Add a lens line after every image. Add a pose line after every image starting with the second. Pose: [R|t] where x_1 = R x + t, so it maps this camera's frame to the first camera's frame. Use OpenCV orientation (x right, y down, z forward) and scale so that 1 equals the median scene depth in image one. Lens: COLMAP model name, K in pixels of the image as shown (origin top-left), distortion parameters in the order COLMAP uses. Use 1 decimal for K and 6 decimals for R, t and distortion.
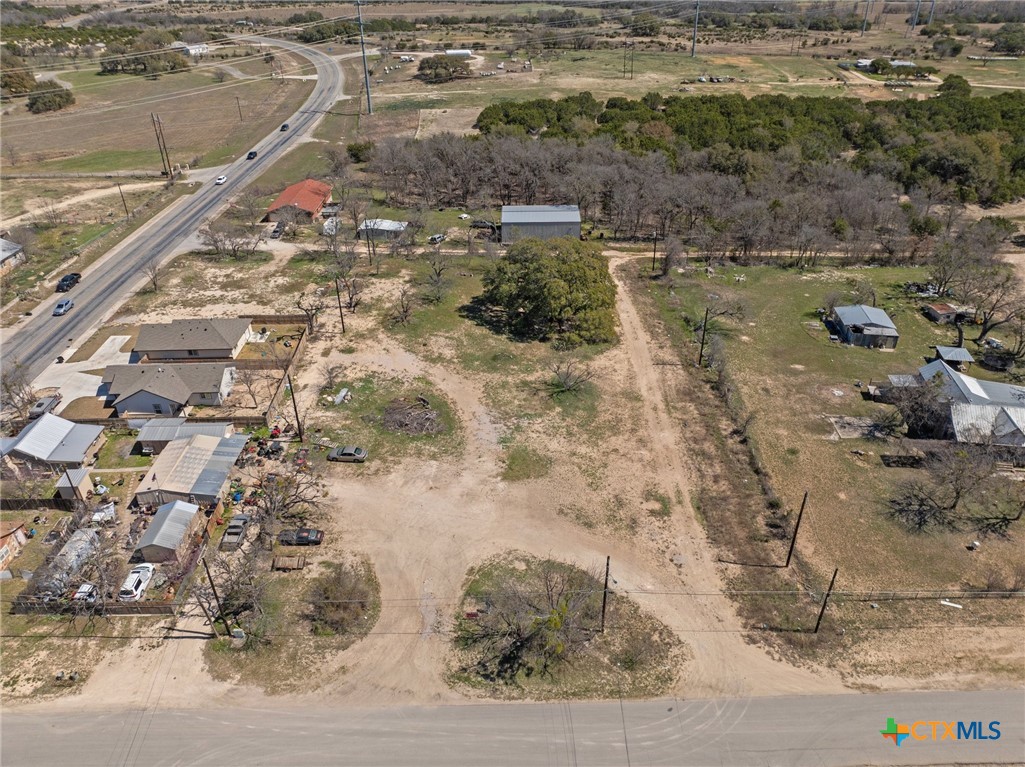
lens RADIAL K [[720.5, 0, 515.9], [0, 720.5, 385.6], [0, 0, 1]] dist [-0.035558, -0.009572]
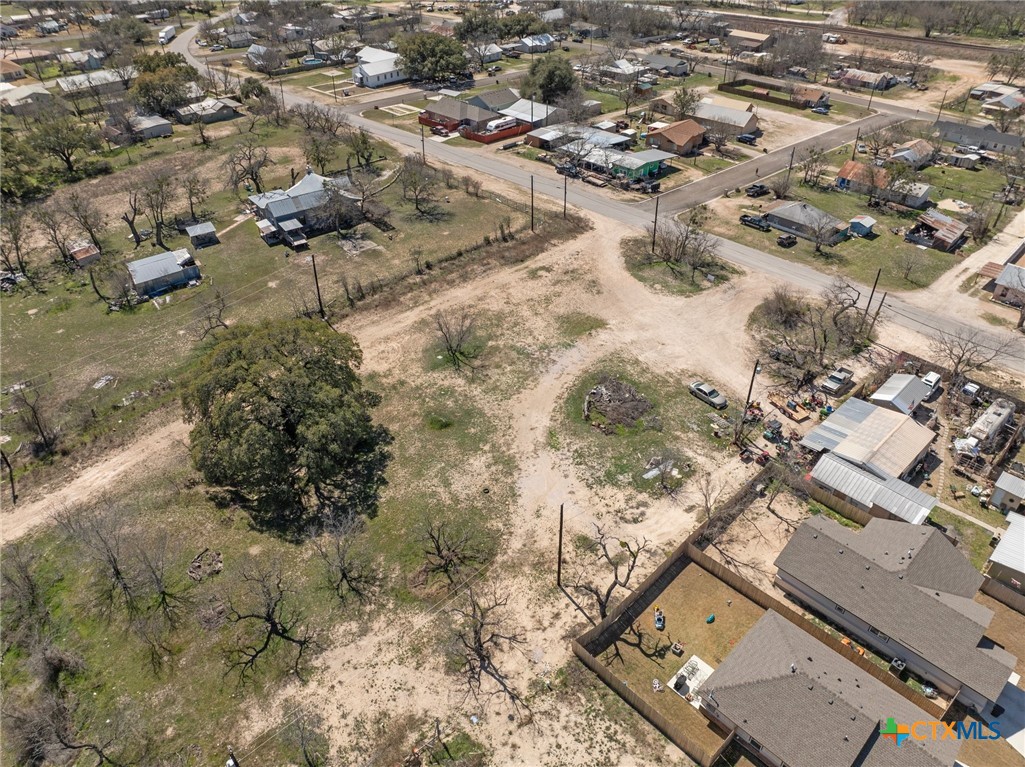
lens RADIAL K [[722.7, 0, 514.6], [0, 722.7, 381.5], [0, 0, 1]] dist [-0.044062, 0.011430]
pose [[-0.683361, -0.414783, 0.600810, -0.500402], [0.399075, 0.476893, 0.783143, -0.608992], [-0.611356, 0.774938, -0.160360, 1.037360]]
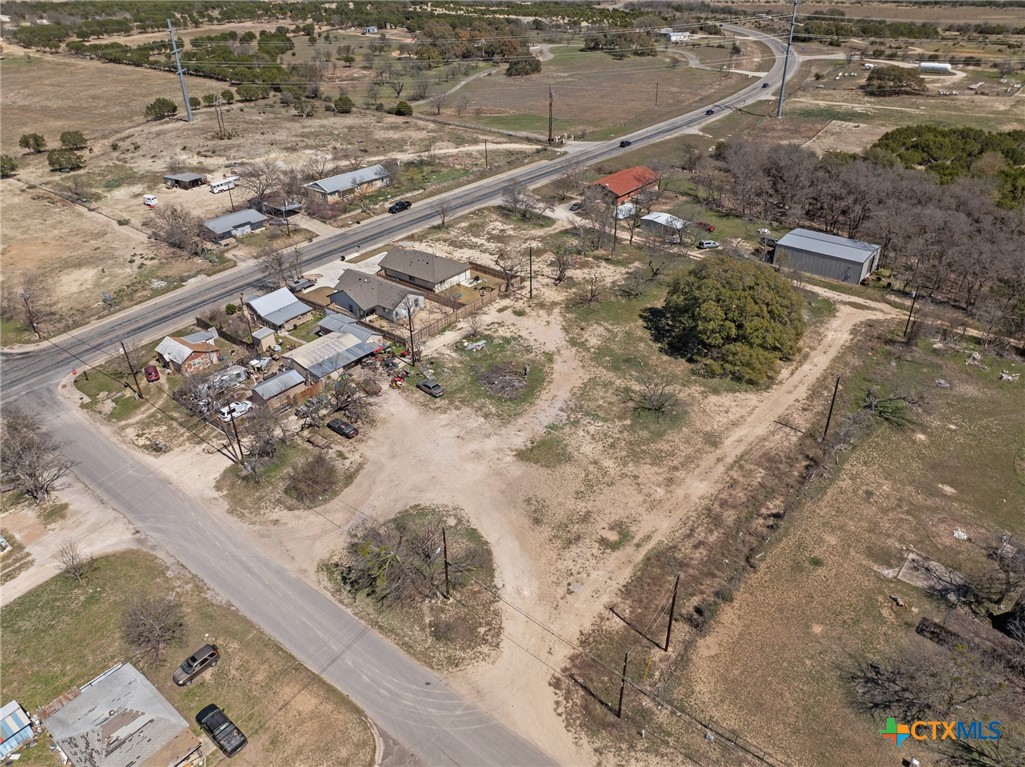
lens RADIAL K [[722.7, 0, 514.6], [0, 722.7, 381.5], [0, 0, 1]] dist [-0.044062, 0.011430]
pose [[0.775412, 0.326141, -0.540711, 0.400296], [-0.324794, 0.940333, 0.101407, -0.060627], [0.541521, 0.096987, 0.835074, 0.078358]]
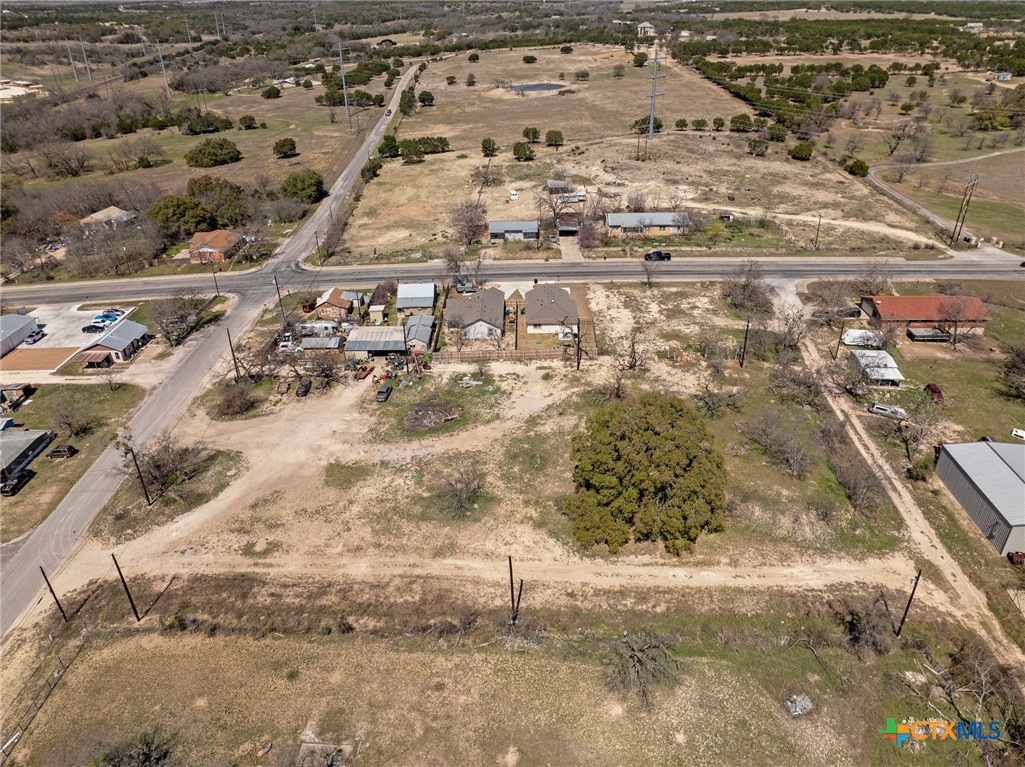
lens RADIAL K [[722.7, 0, 514.6], [0, 722.7, 381.5], [0, 0, 1]] dist [-0.044062, 0.011430]
pose [[-0.023258, 0.495561, -0.868262, 0.735728], [-0.506844, 0.742762, 0.437509, -0.505790], [0.861724, 0.450249, 0.233897, 0.709349]]
